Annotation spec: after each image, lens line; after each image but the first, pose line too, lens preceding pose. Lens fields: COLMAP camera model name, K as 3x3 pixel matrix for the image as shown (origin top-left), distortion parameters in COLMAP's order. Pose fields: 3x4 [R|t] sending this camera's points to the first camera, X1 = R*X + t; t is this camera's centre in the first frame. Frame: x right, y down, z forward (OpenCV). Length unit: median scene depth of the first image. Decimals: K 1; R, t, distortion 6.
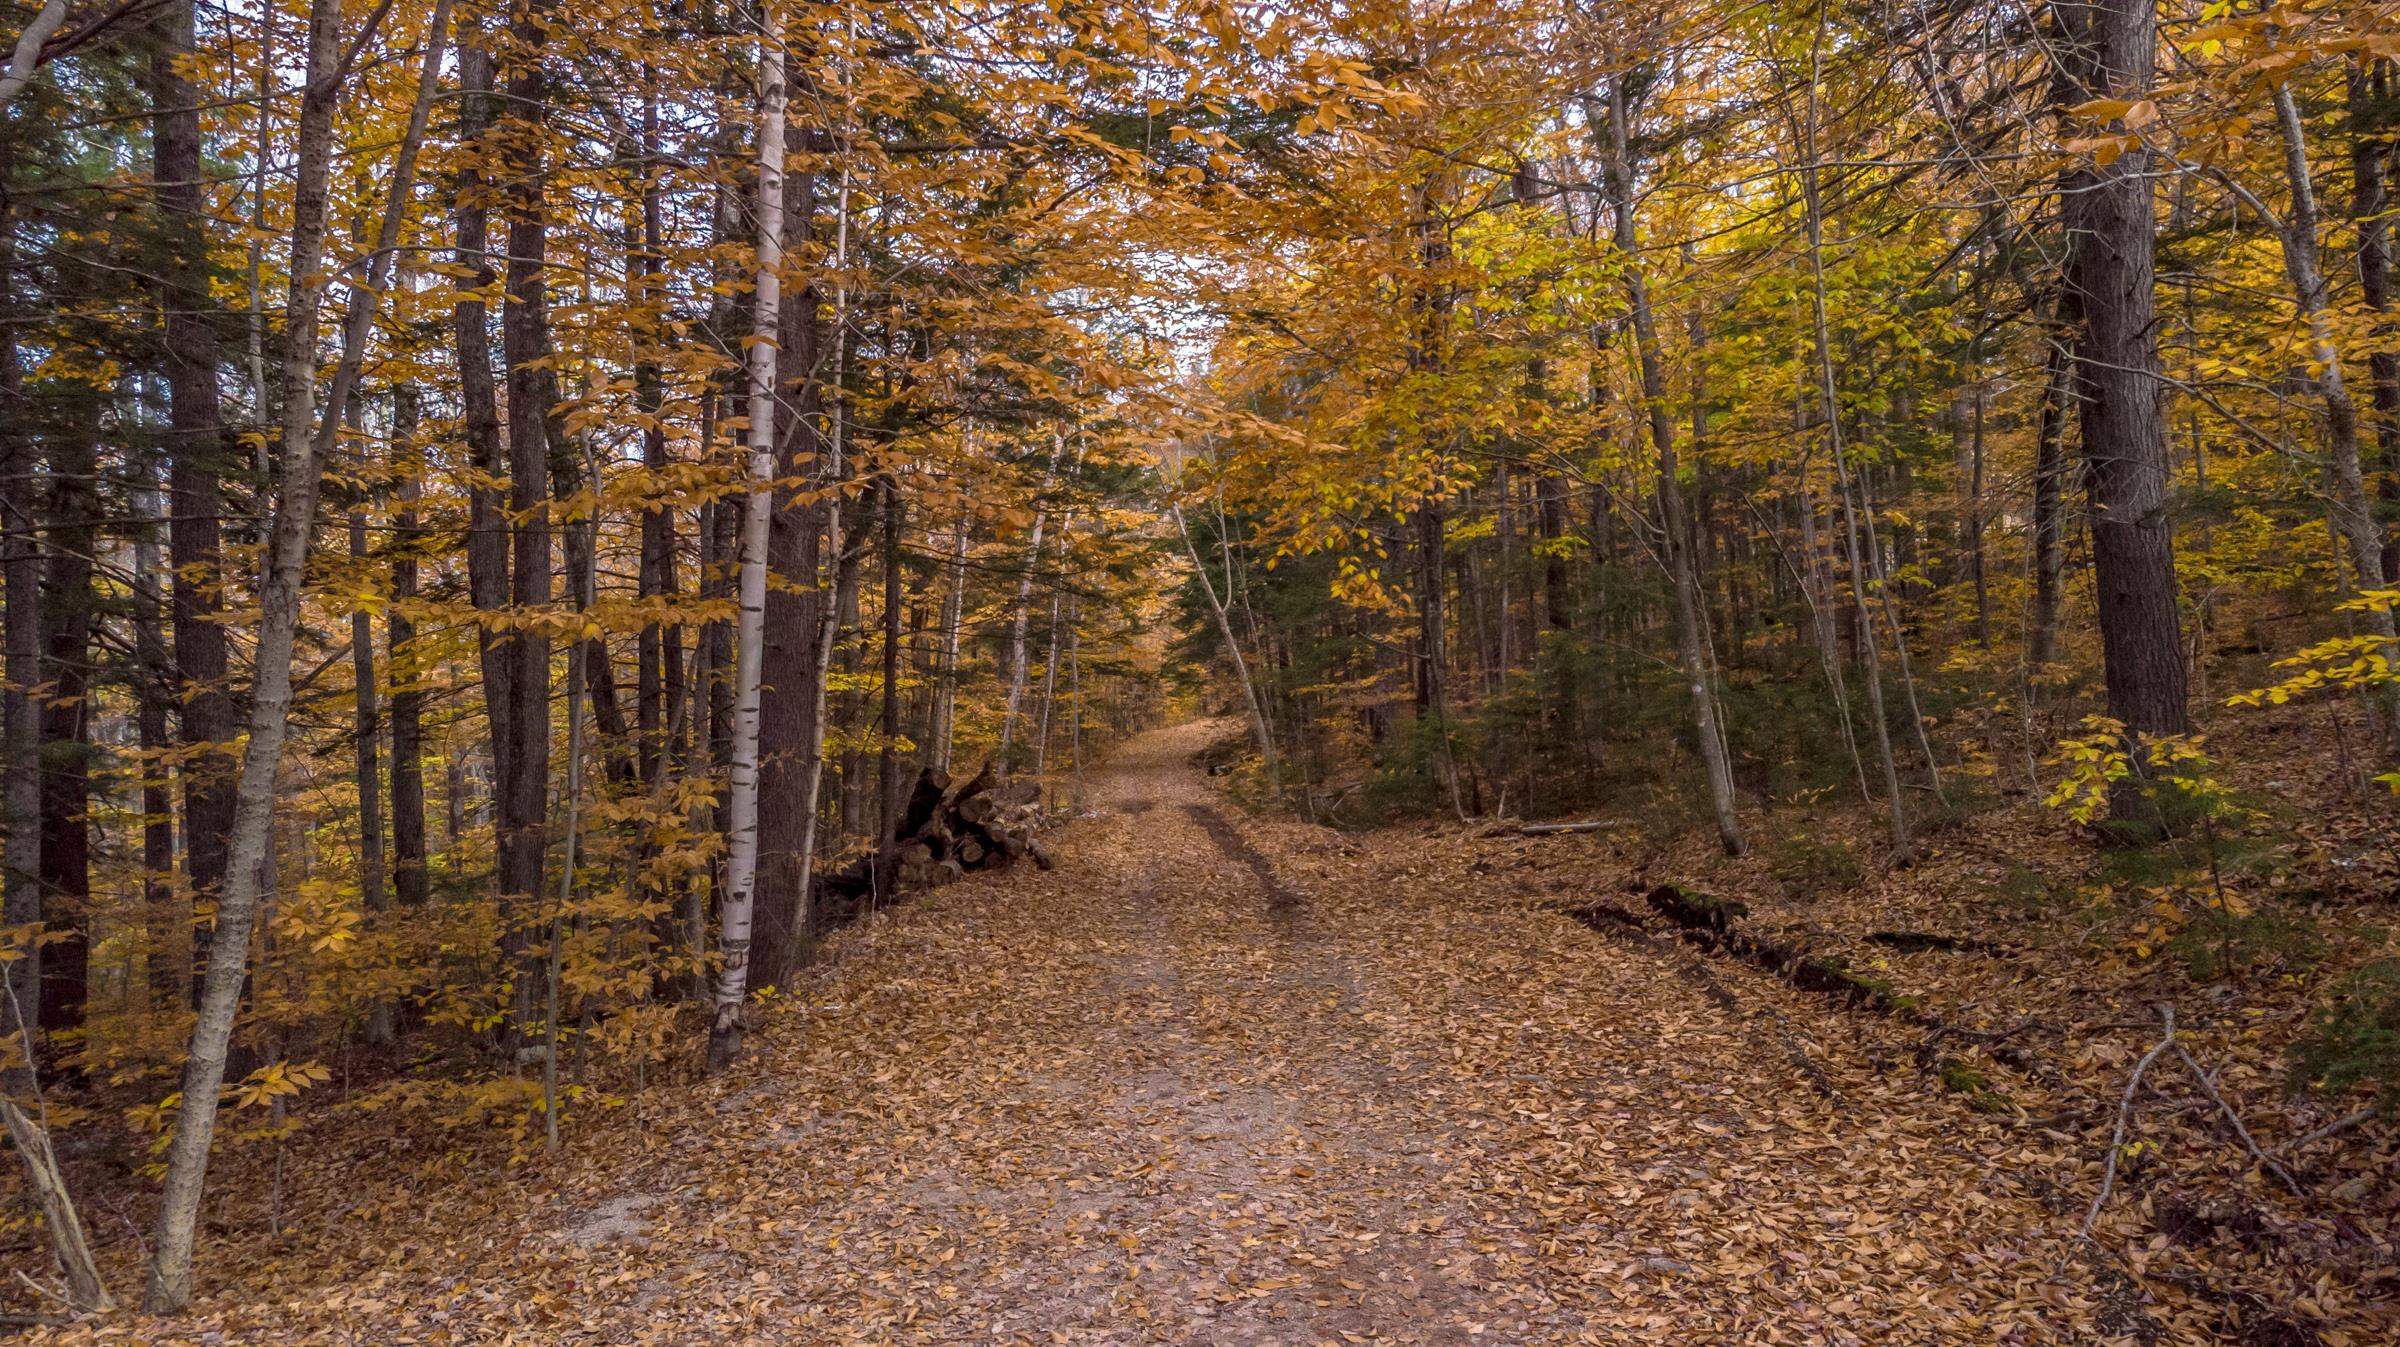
lens RADIAL K [[1791.9, 0, 1200.0], [0, 1791.9, 673.5], [0, 0, 1]] dist [-0.013322, 0.146487]
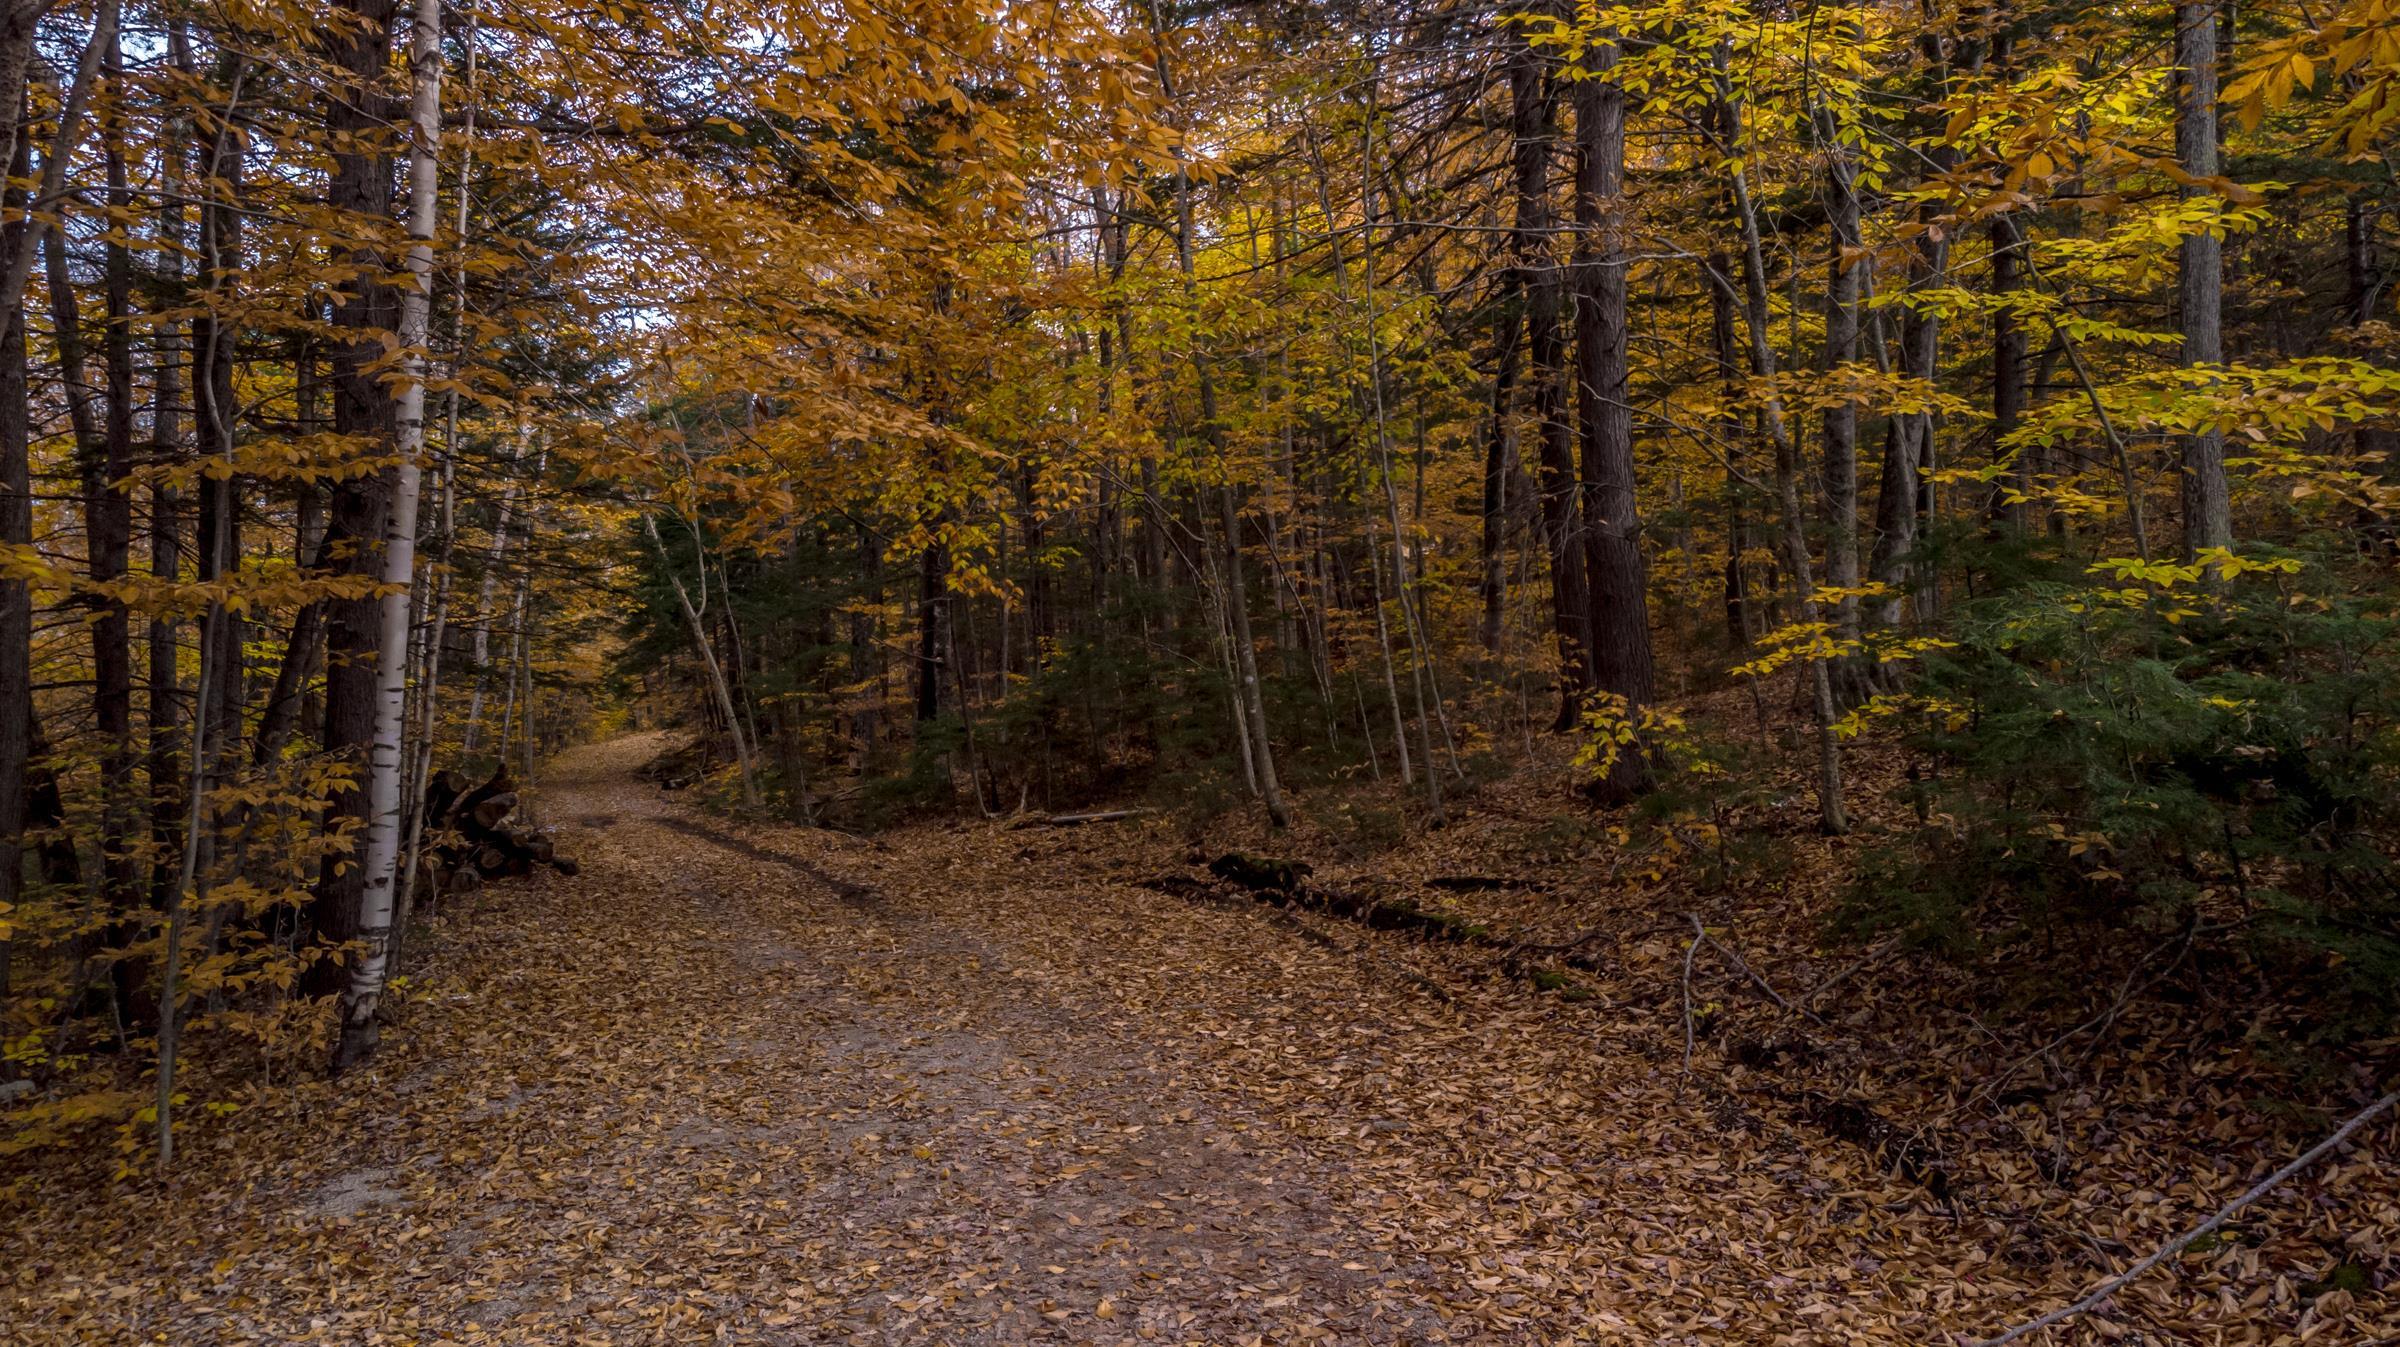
lens RADIAL K [[1769.6, 0, 1200.0], [0, 1769.6, 673.5], [0, 0, 1]] dist [0.052223, -0.002132]
pose [[0.950702, 0.001189, 0.310104, -0.142014], [0.001348, 0.999967, -0.007966, 0.020489], [-0.310103, 0.007992, 0.950669, -0.062694]]
